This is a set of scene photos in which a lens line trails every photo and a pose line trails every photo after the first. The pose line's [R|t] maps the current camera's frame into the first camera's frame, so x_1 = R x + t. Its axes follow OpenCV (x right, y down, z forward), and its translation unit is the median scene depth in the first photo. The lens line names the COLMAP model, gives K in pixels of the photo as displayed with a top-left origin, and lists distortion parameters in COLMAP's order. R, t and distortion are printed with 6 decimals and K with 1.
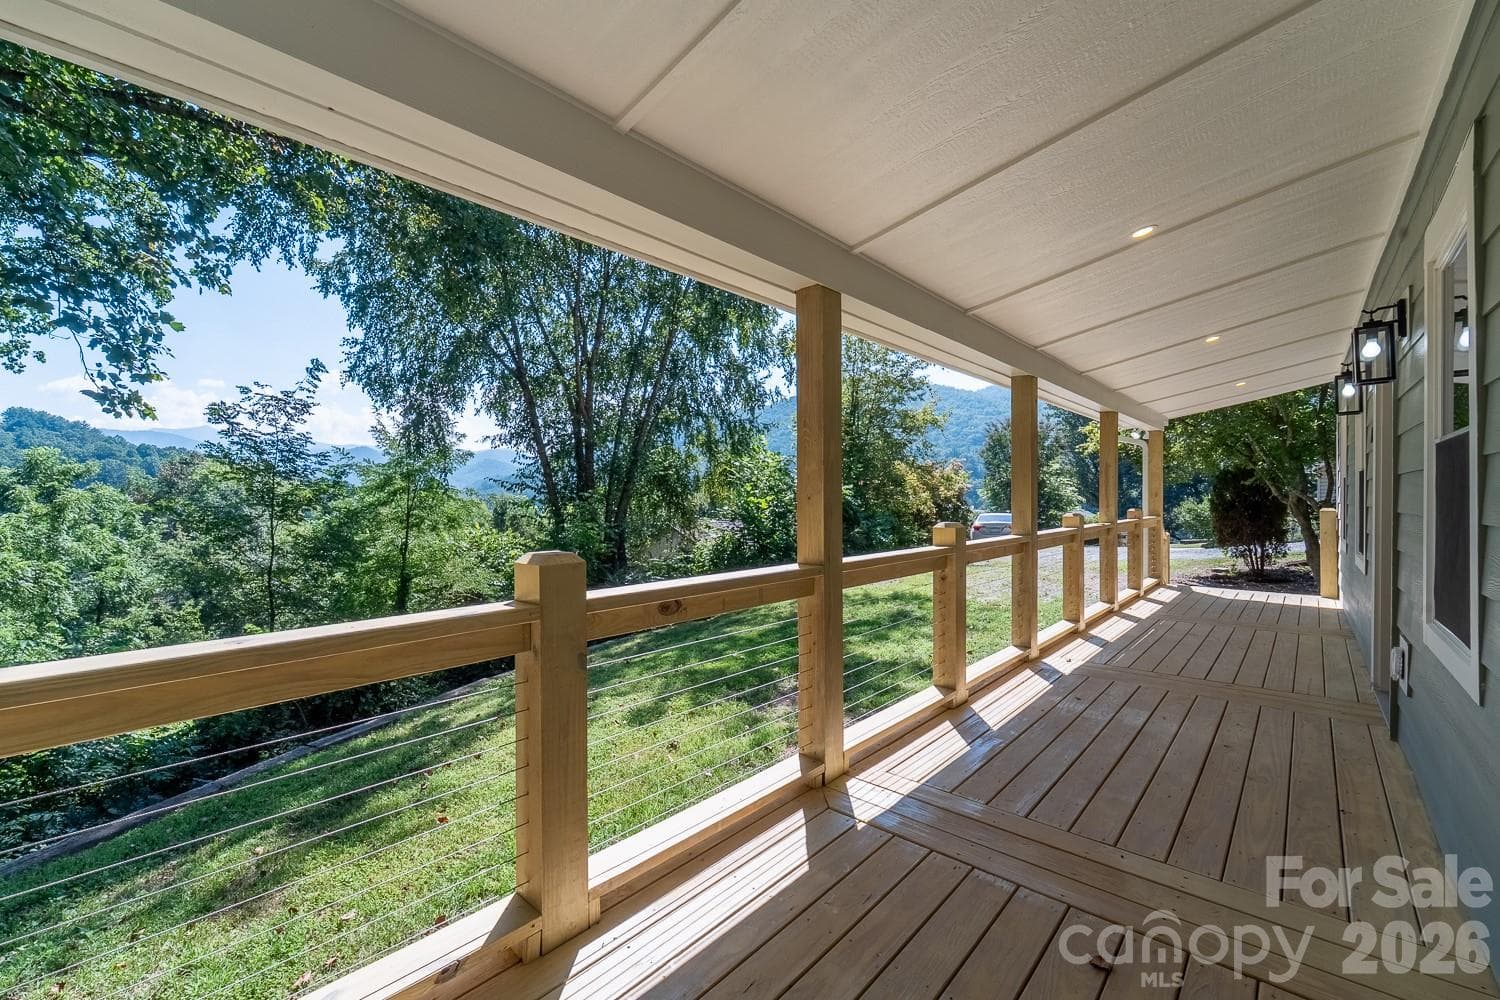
lens RADIAL K [[618.9, 0, 748.5], [0, 618.9, 501.8], [0, 0, 1]] dist [0.009067, -0.000606]
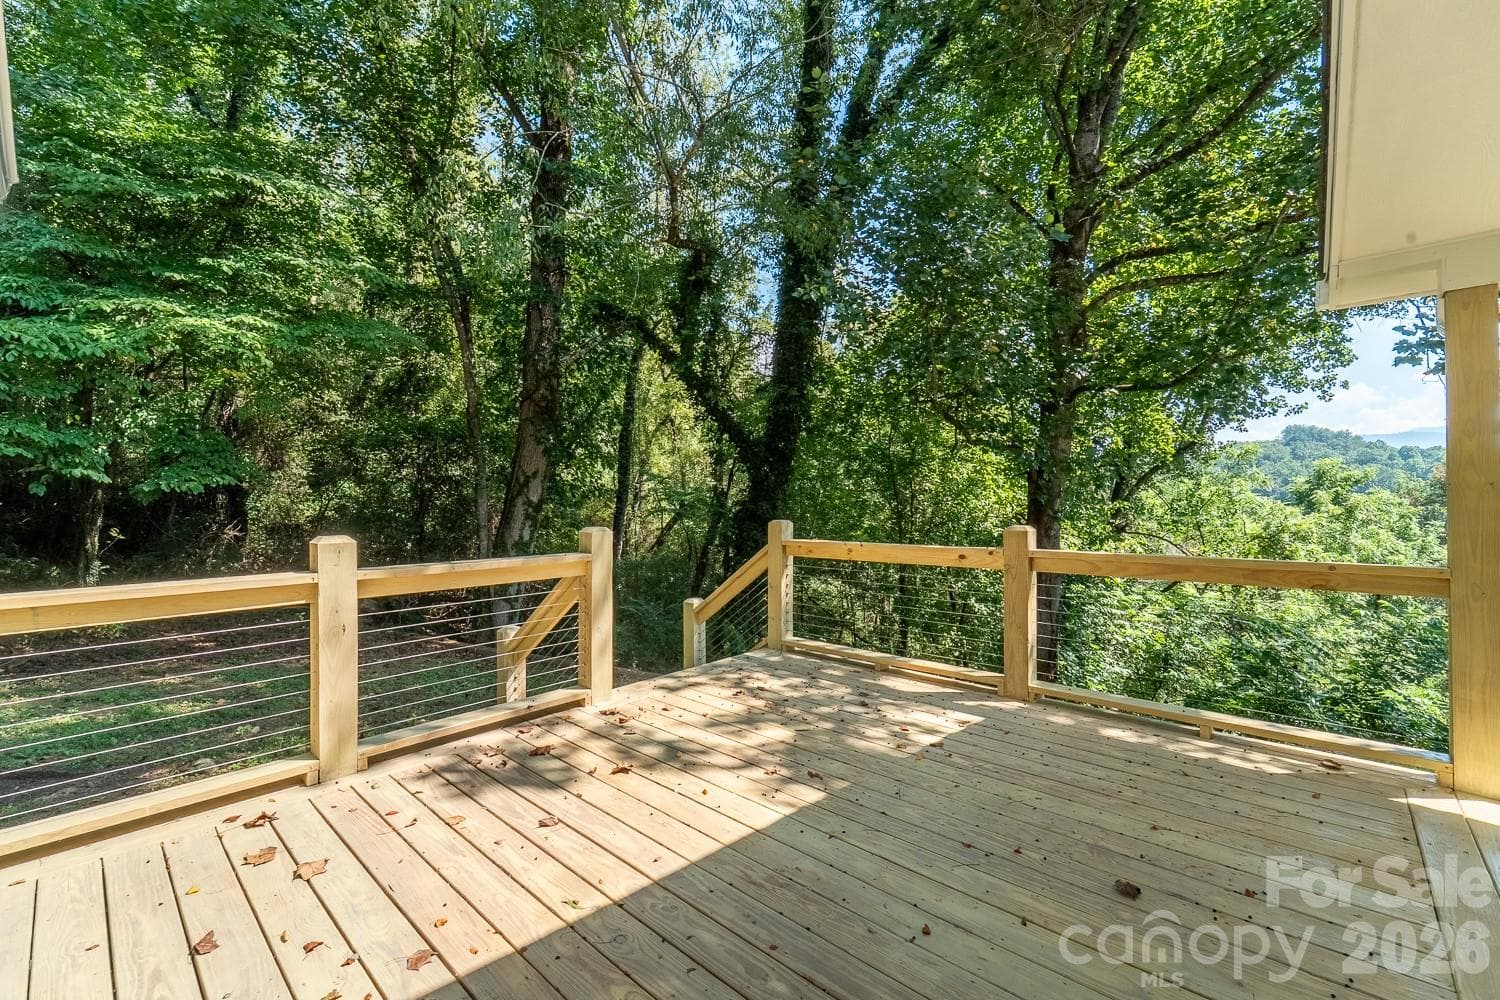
lens RADIAL K [[618.9, 0, 740.3], [0, 618.9, 505.8], [0, 0, 1]] dist [0.009067, -0.000606]
pose [[-0.009308, 0.002230, -0.999954, 0.052421], [-0.001911, 0.999996, 0.002248, 0.001508], [0.999955, 0.001932, -0.009304, -0.092256]]
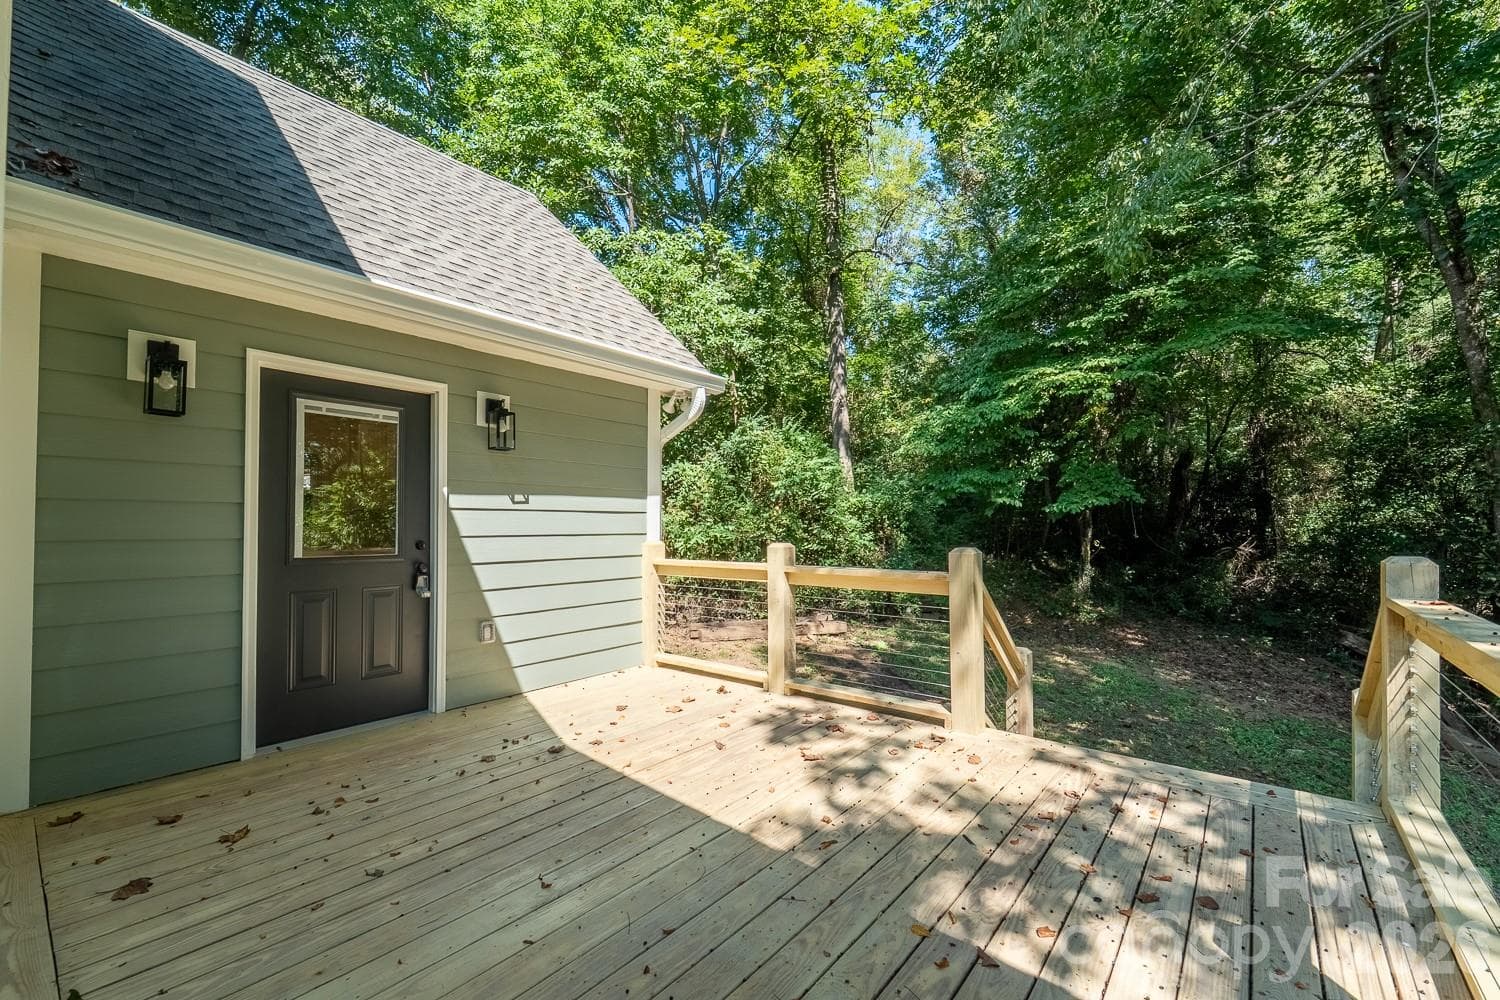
lens RADIAL K [[618.9, 0, 742.0], [0, 618.9, 507.8], [0, 0, 1]] dist [0.009067, -0.000606]
pose [[-0.999233, 0.002898, -0.039049, -0.180288], [0.003751, 0.999756, -0.021786, 0.000194], [0.038977, -0.021916, -0.999000, 0.170896]]
